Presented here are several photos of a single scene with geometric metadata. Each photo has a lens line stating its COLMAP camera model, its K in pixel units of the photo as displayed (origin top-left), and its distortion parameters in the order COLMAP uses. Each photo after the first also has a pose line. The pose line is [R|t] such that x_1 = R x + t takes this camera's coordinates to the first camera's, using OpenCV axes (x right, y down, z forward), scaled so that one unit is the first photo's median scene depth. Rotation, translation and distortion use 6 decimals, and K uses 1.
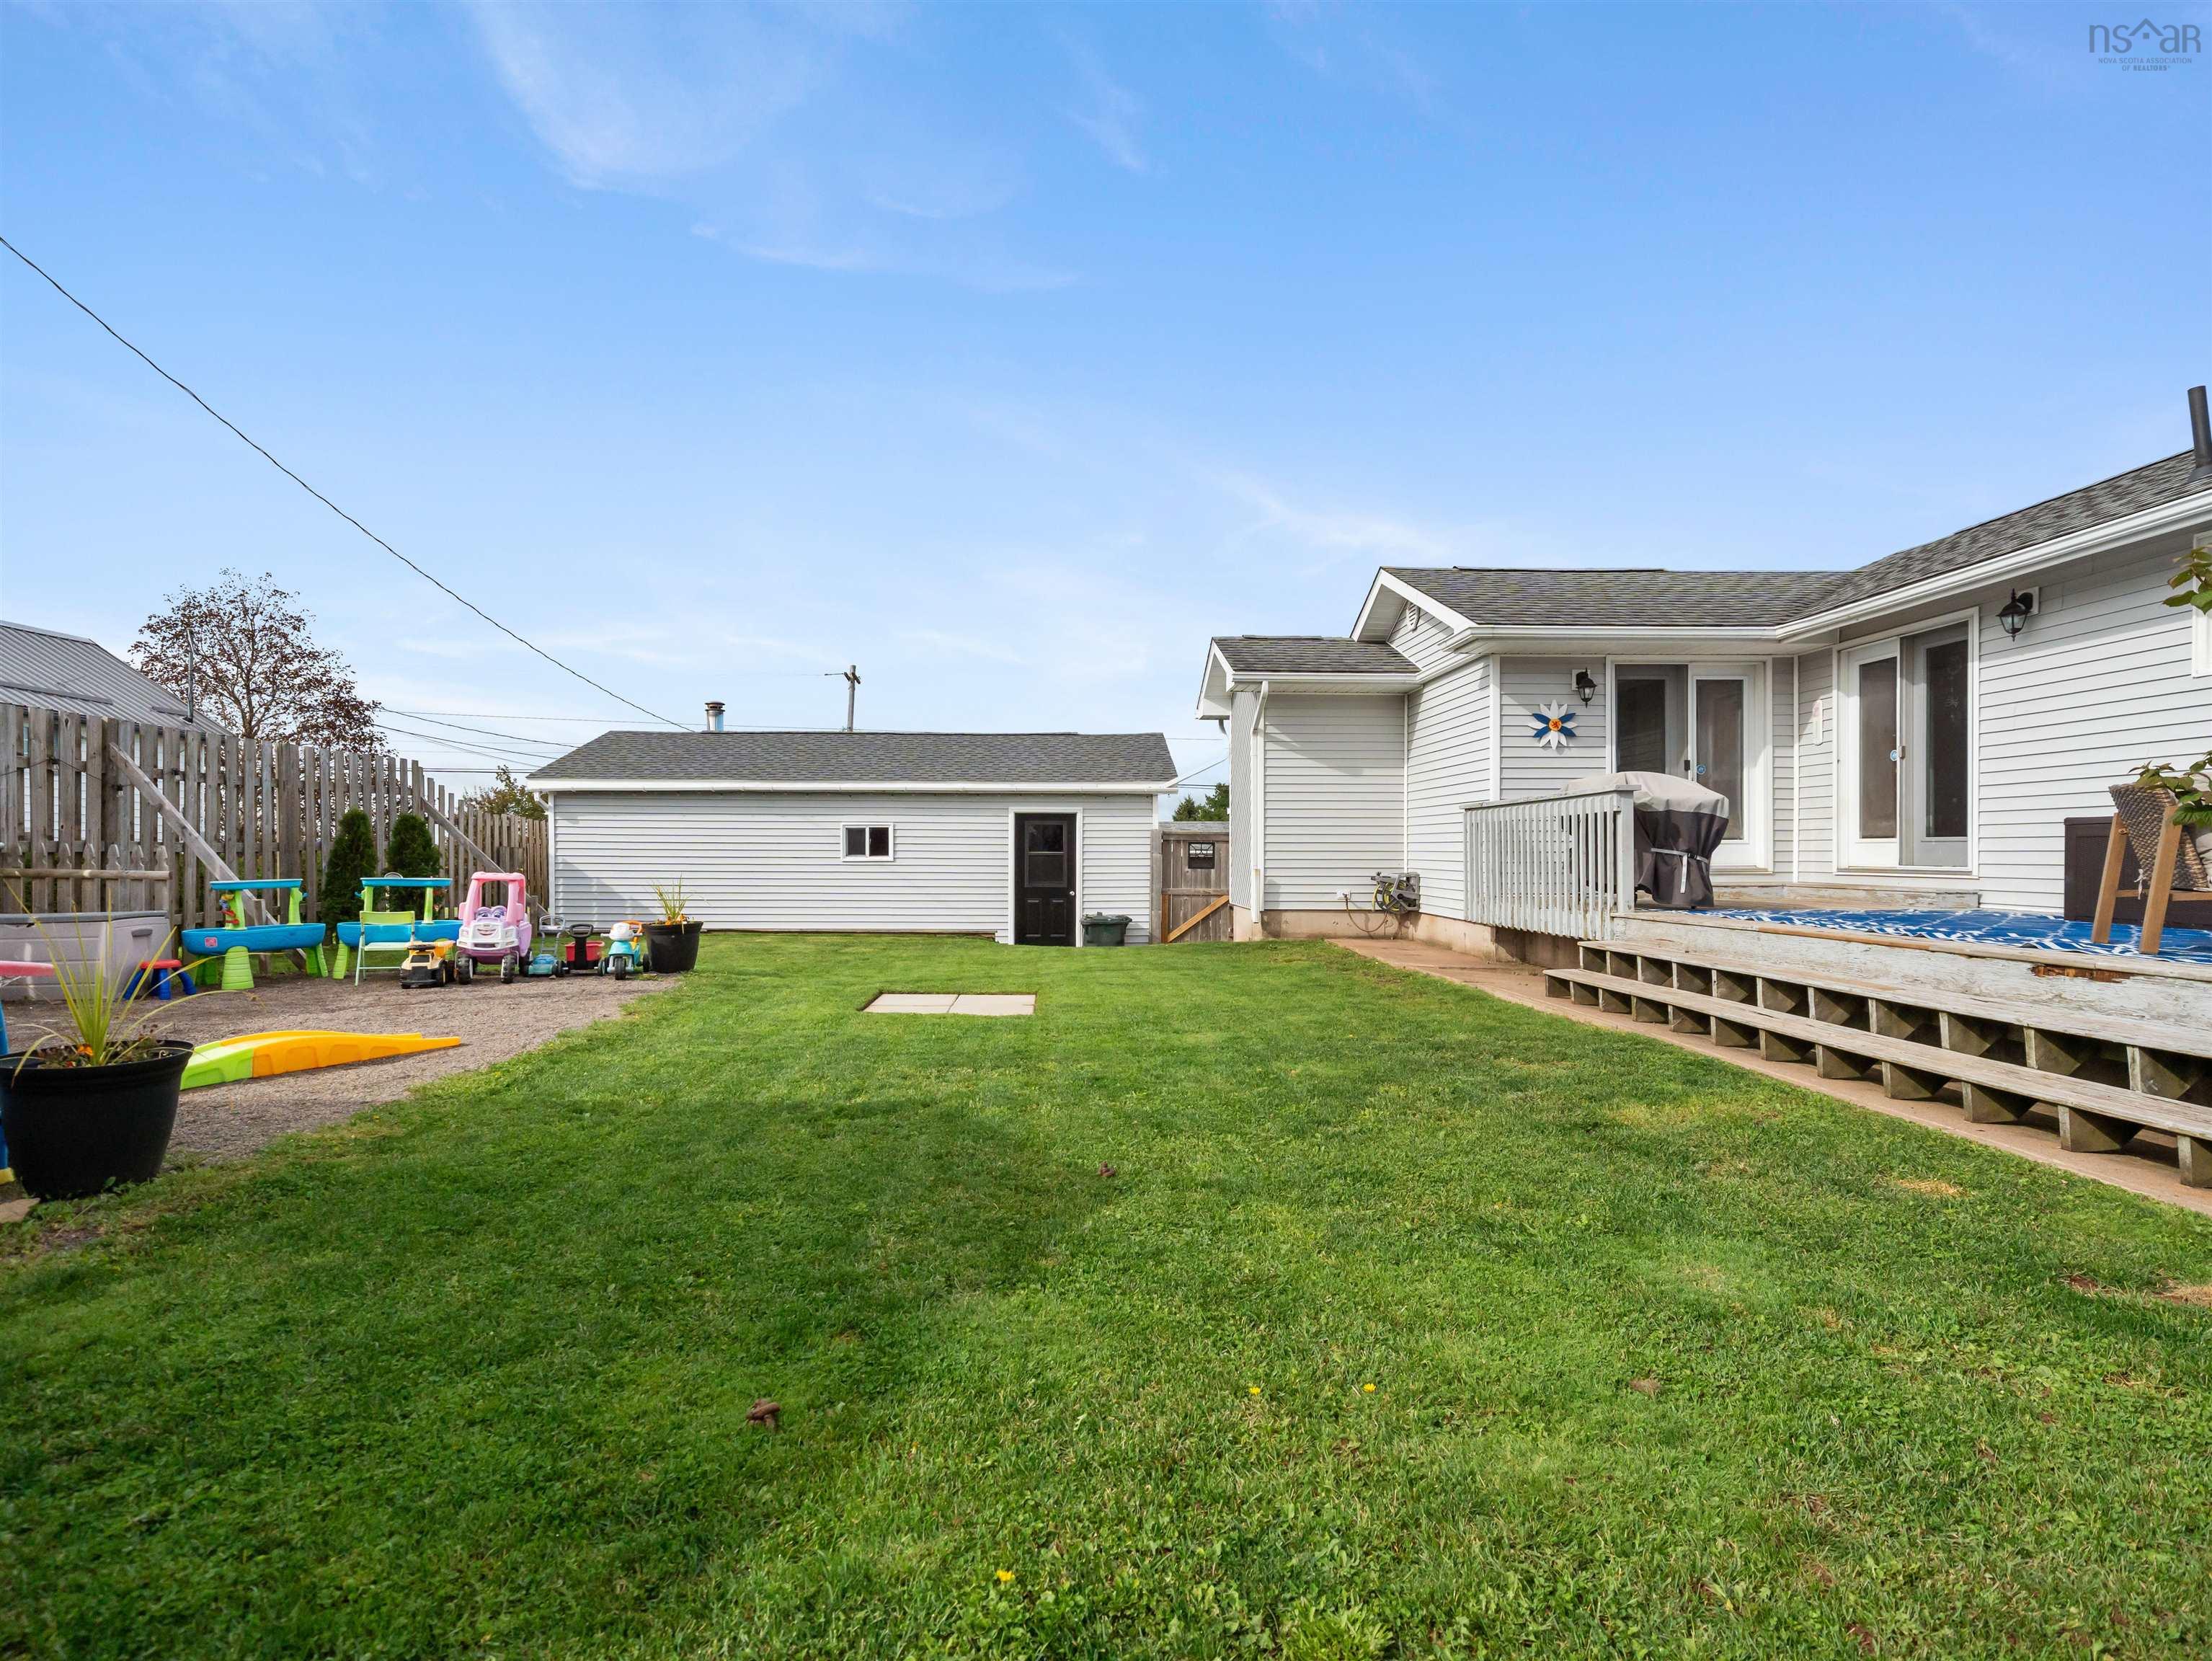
lens RADIAL K [[1083.4, 0, 1103.0], [0, 1083.4, 840.8], [0, 0, 1]] dist [-0.002679, -0.000031]
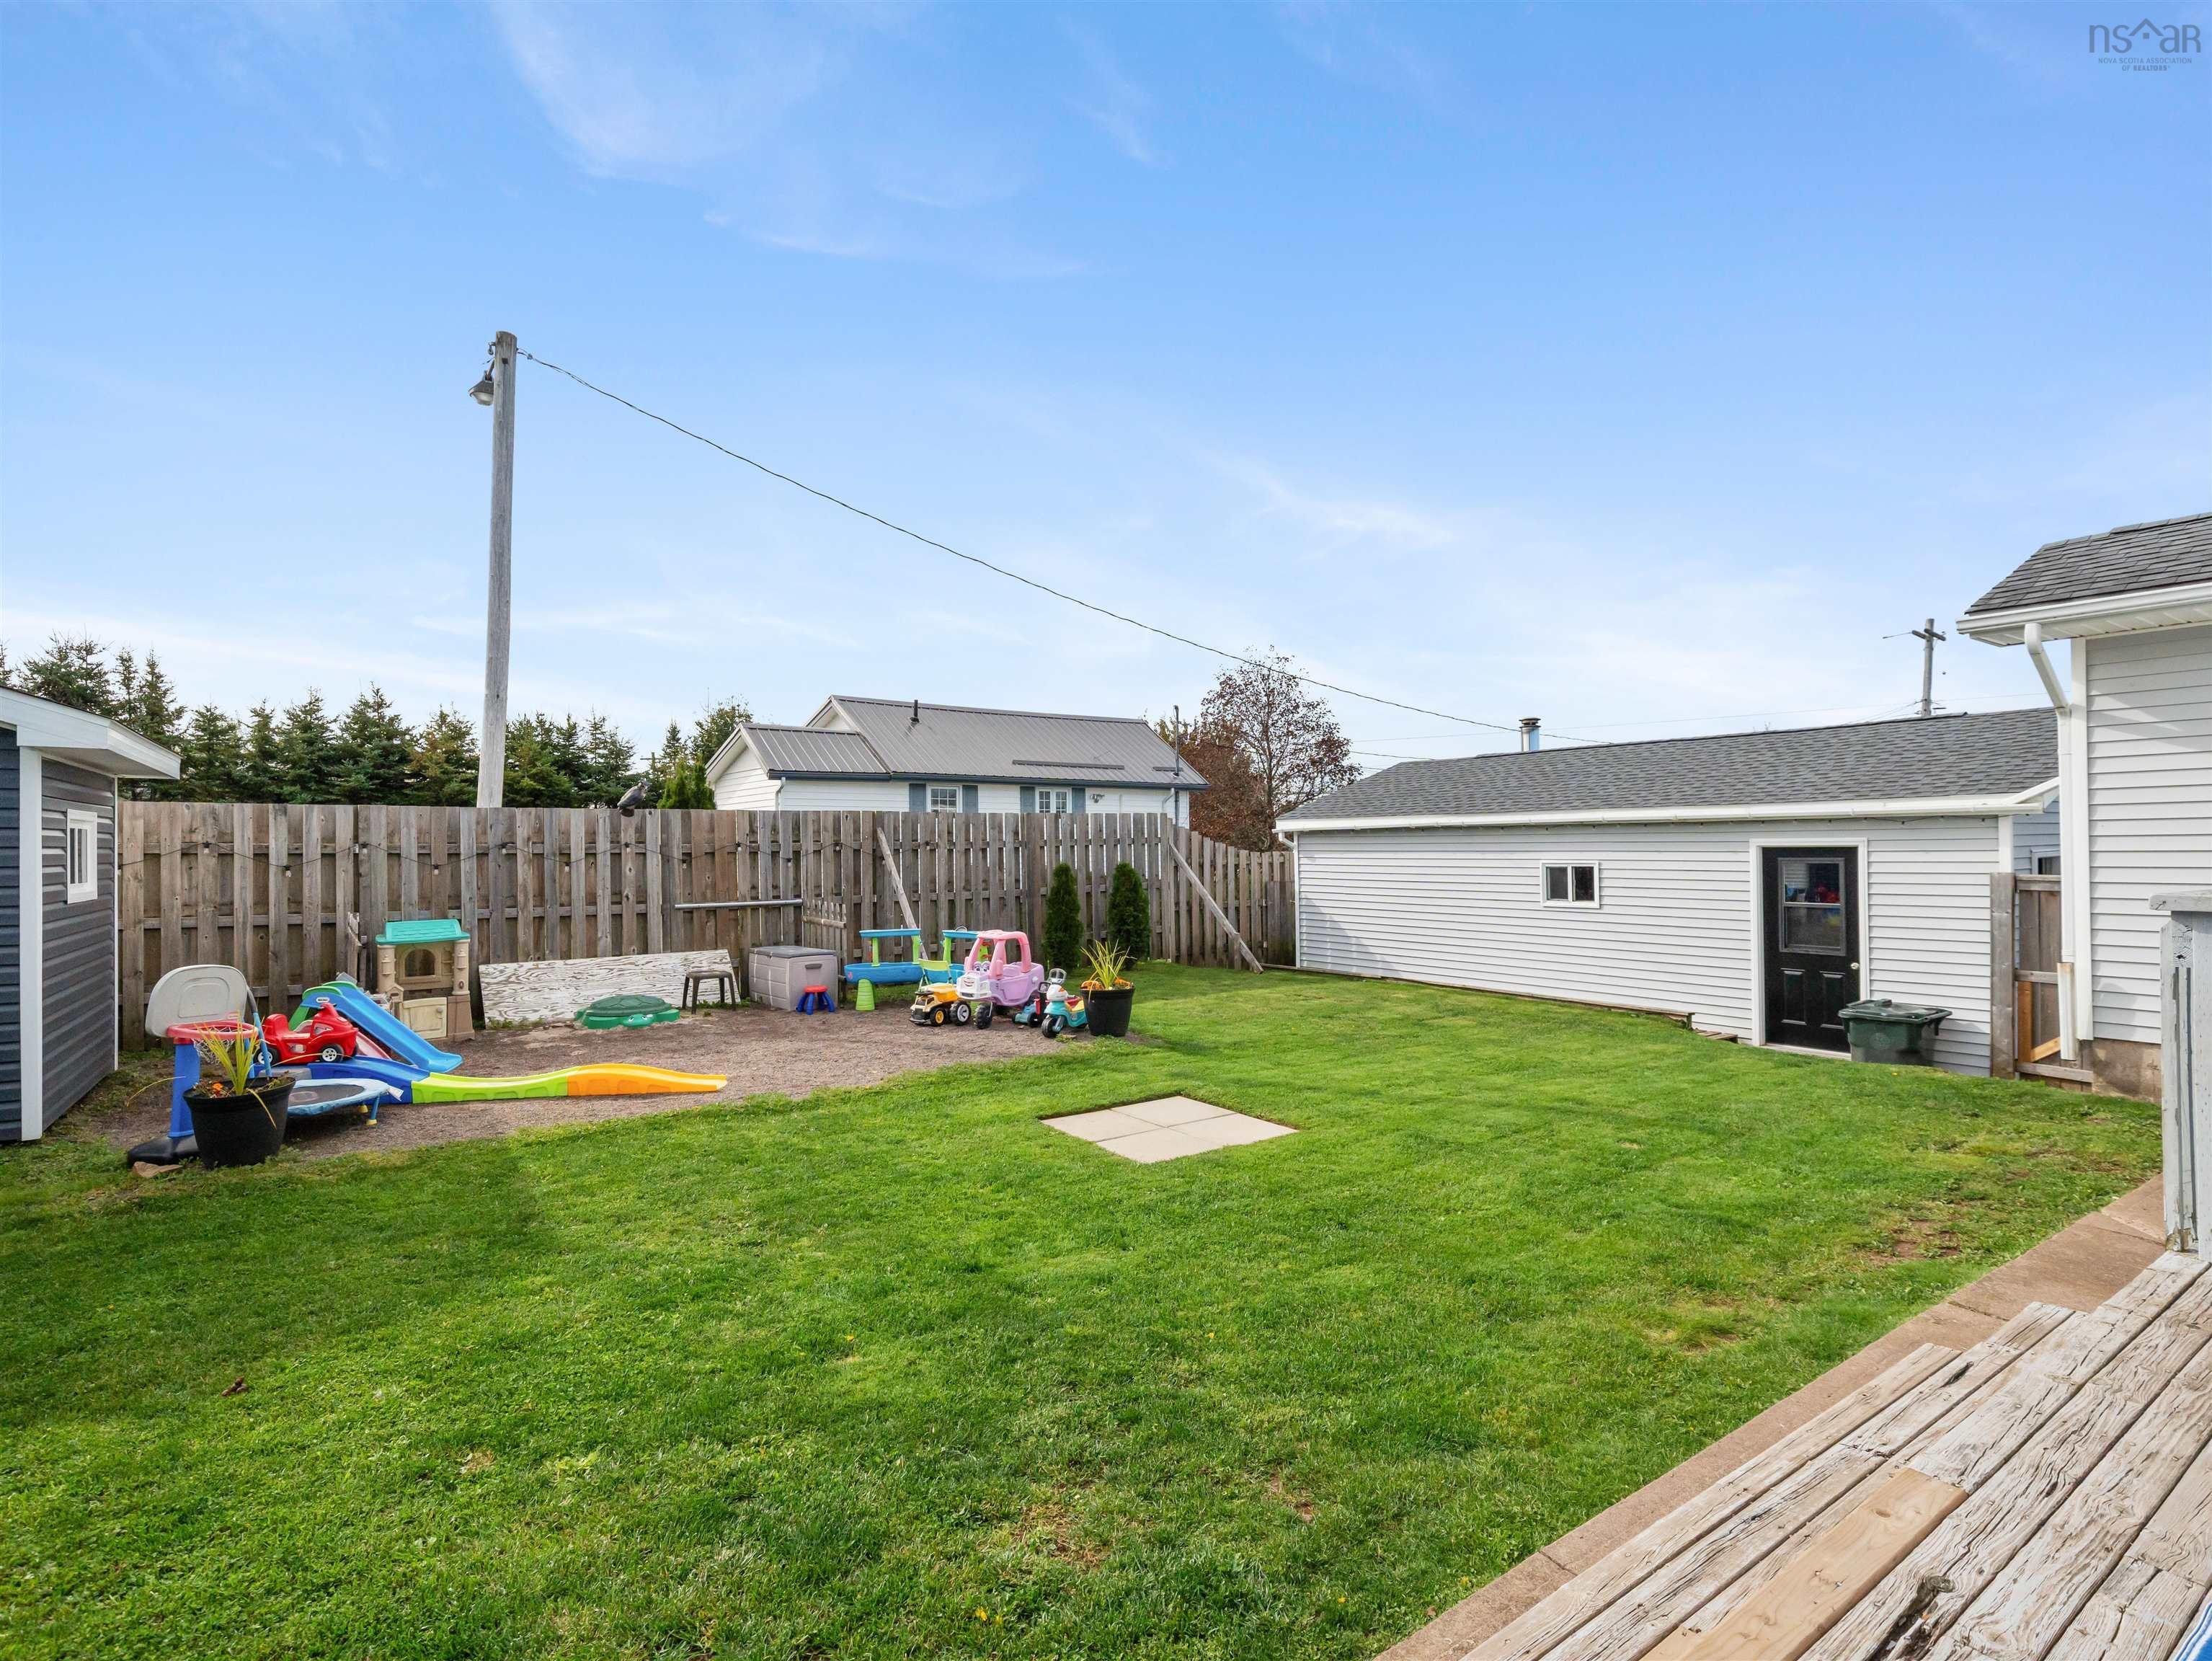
lens RADIAL K [[1083.4, 0, 1107.6], [0, 1083.4, 840.1], [0, 0, 1]] dist [-0.002679, -0.000031]
pose [[0.558647, -0.014148, -0.829285, 0.272323], [0.018641, 0.999816, -0.004499, -0.035305], [0.829196, -0.012945, 0.558808, 0.244207]]
